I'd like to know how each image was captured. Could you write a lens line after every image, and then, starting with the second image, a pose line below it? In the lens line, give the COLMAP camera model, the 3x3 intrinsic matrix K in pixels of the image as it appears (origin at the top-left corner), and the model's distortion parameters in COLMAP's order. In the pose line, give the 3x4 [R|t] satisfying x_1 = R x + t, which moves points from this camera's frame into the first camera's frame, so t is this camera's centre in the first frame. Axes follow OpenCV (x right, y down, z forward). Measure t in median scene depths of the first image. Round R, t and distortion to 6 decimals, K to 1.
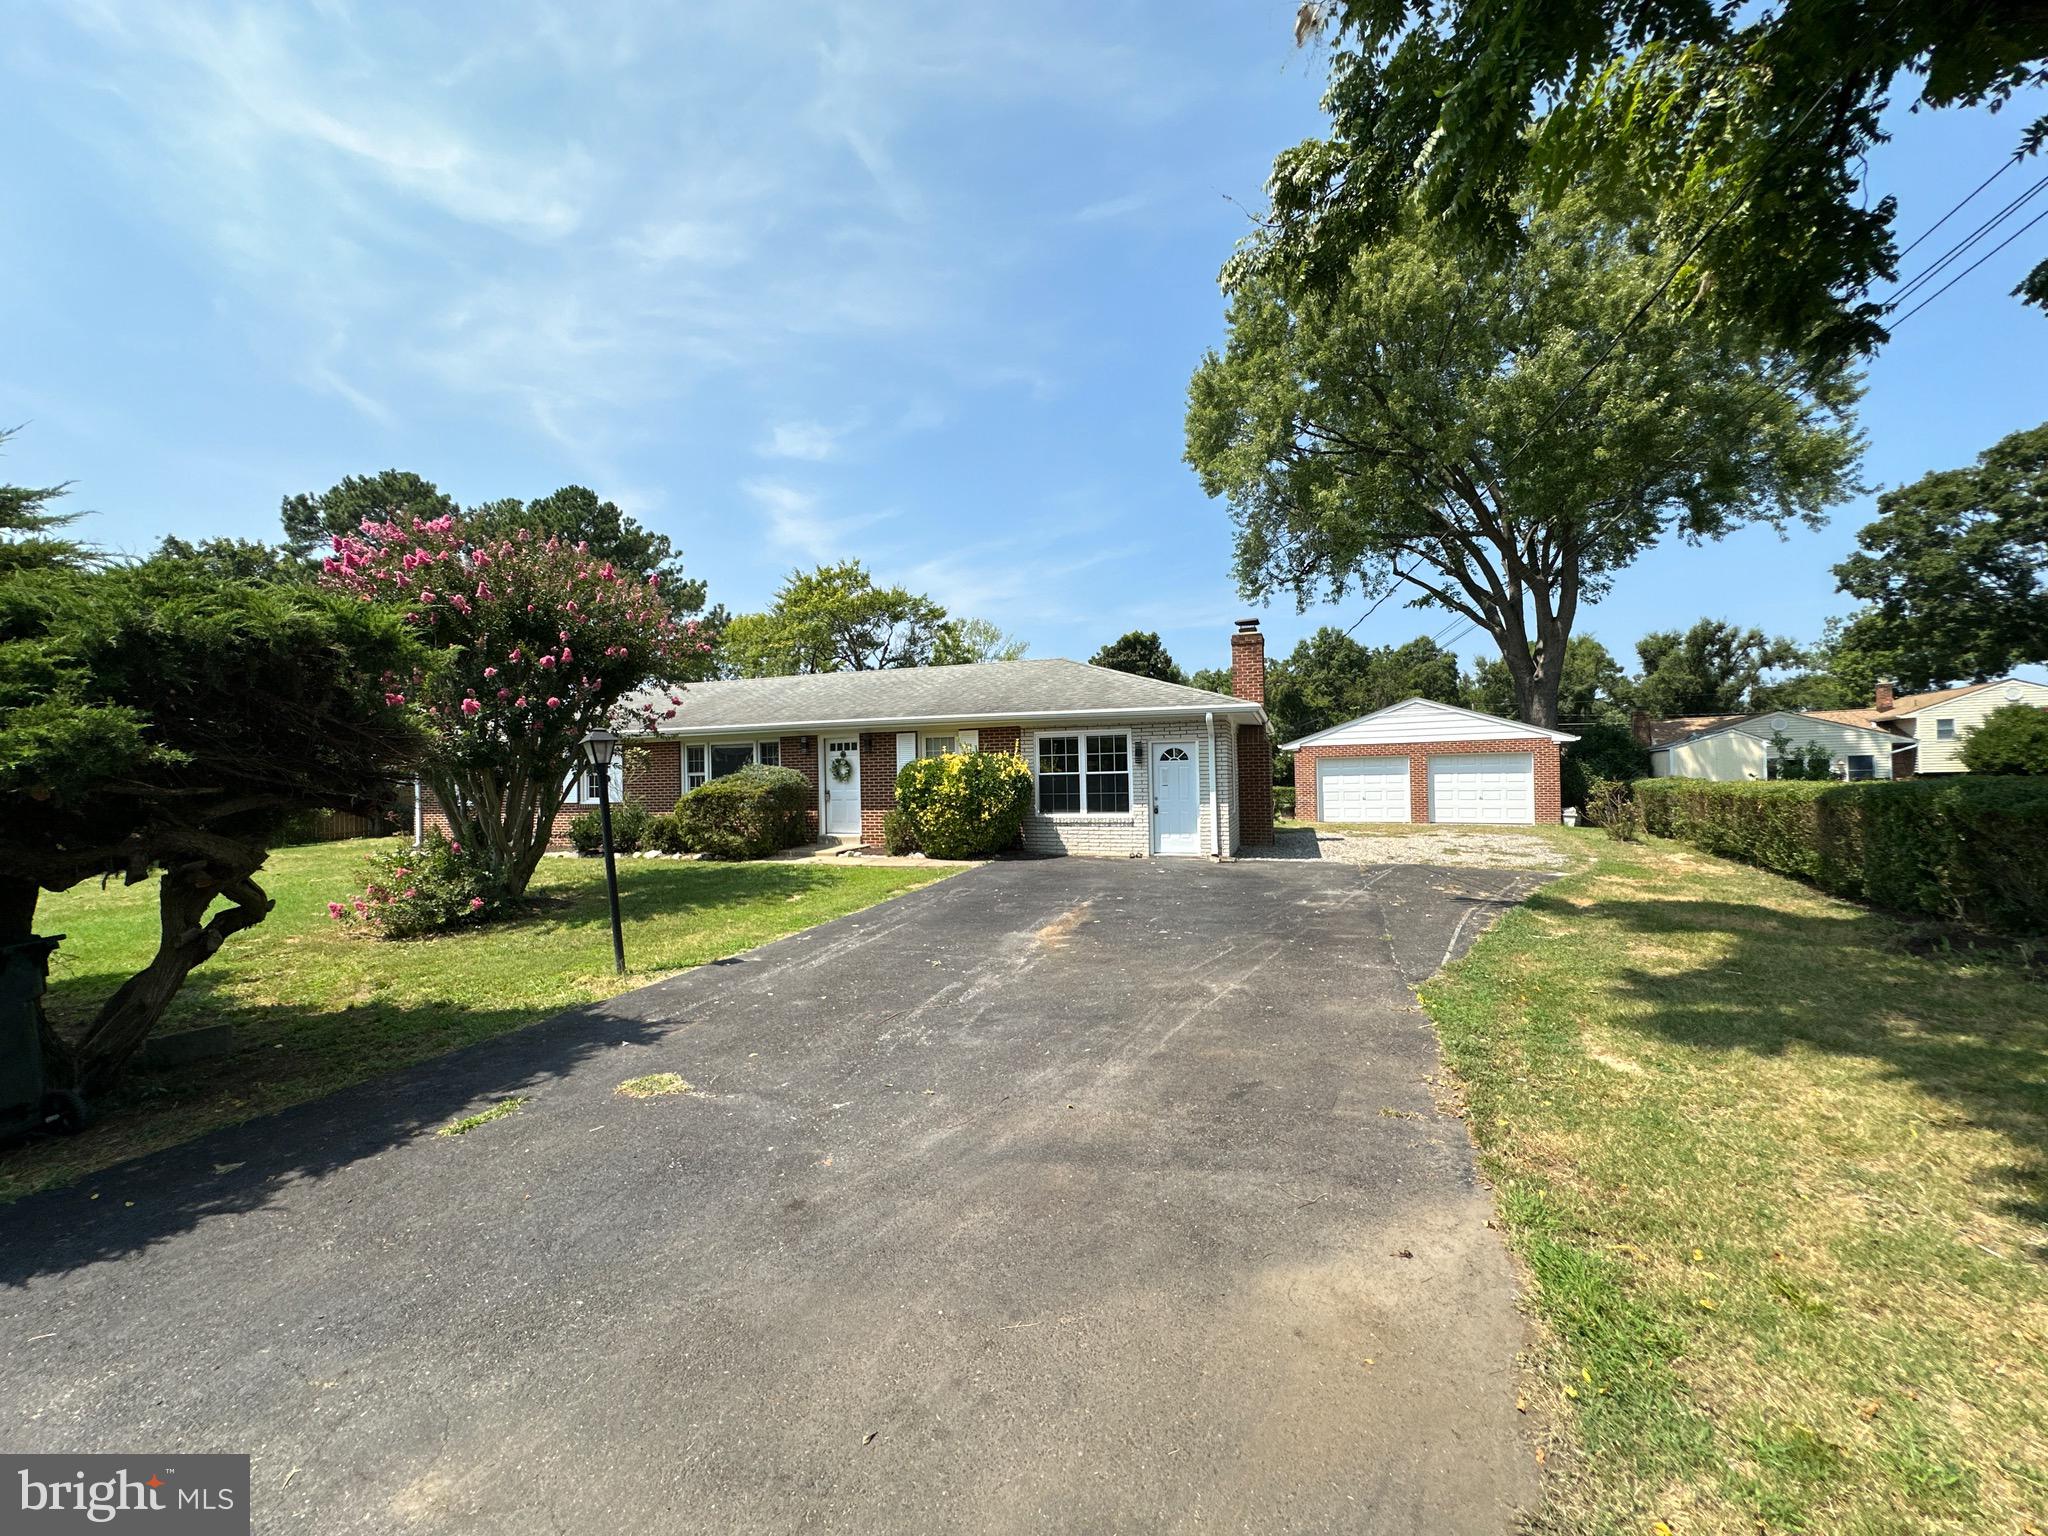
lens RADIAL K [[821.4, 0, 1021.8], [0, 821.4, 765.8], [0, 0, 1]] dist [-0.007197, 0.001419]
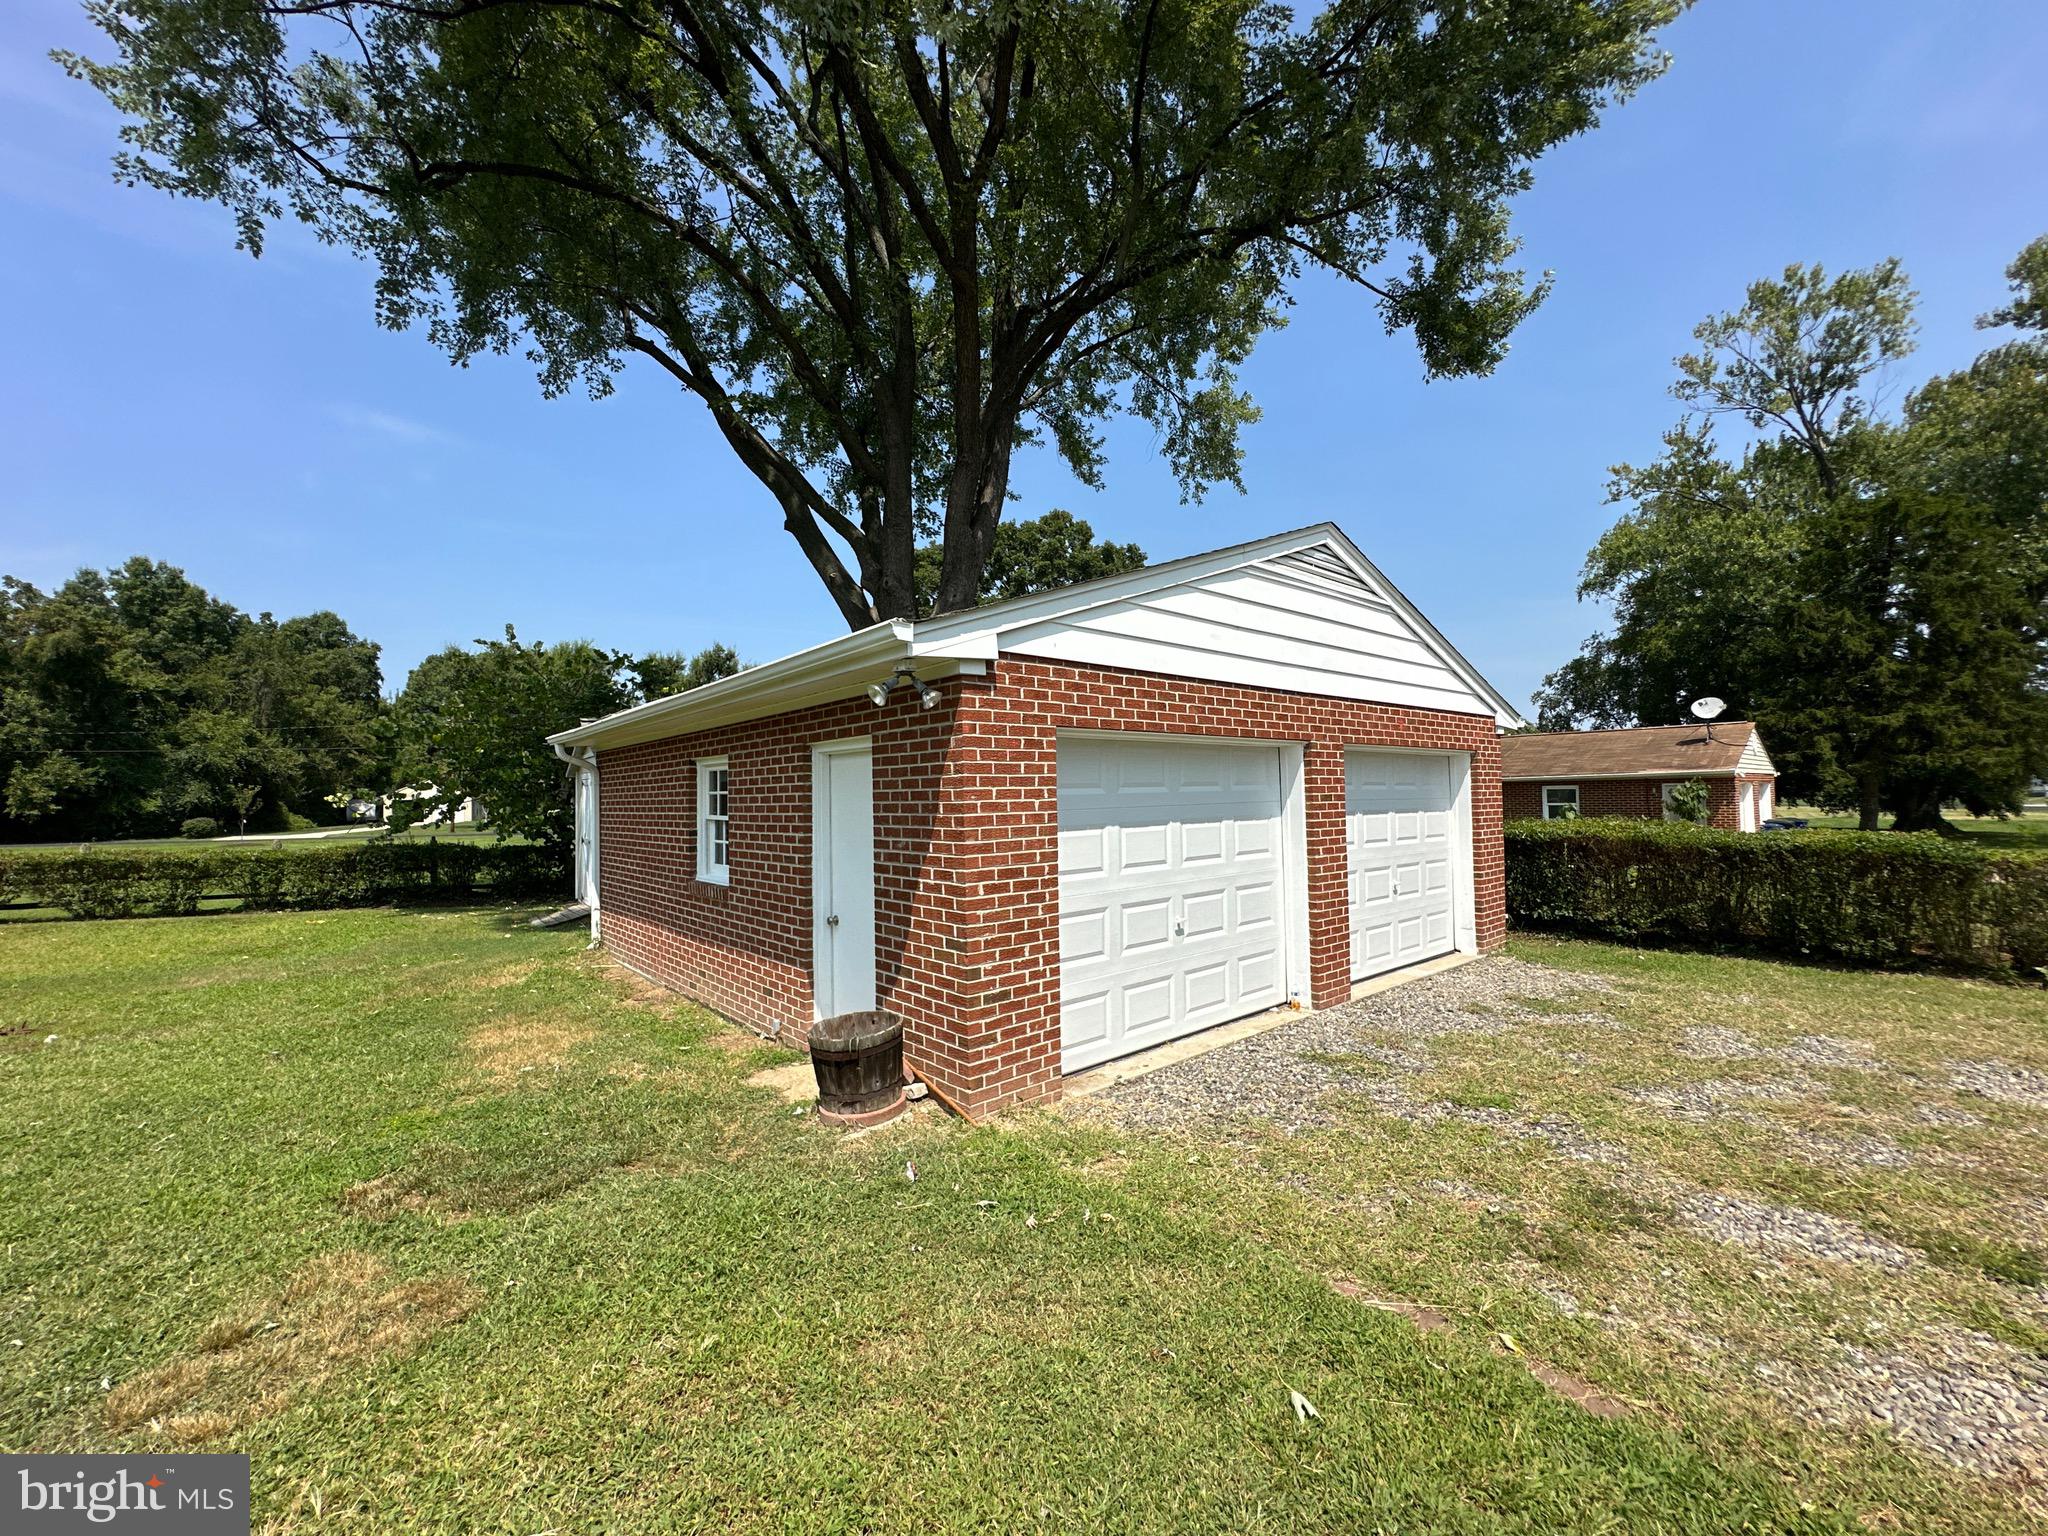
lens RADIAL K [[821.4, 0, 1022.0], [0, 821.4, 754.4], [0, 0, 1]] dist [-0.007197, 0.001419]
pose [[0.337136, 0.053135, 0.939955, 0.045009], [-0.001164, 0.998429, -0.056023, 0.001400], [-0.941455, 0.017793, 0.336668, 0.229999]]
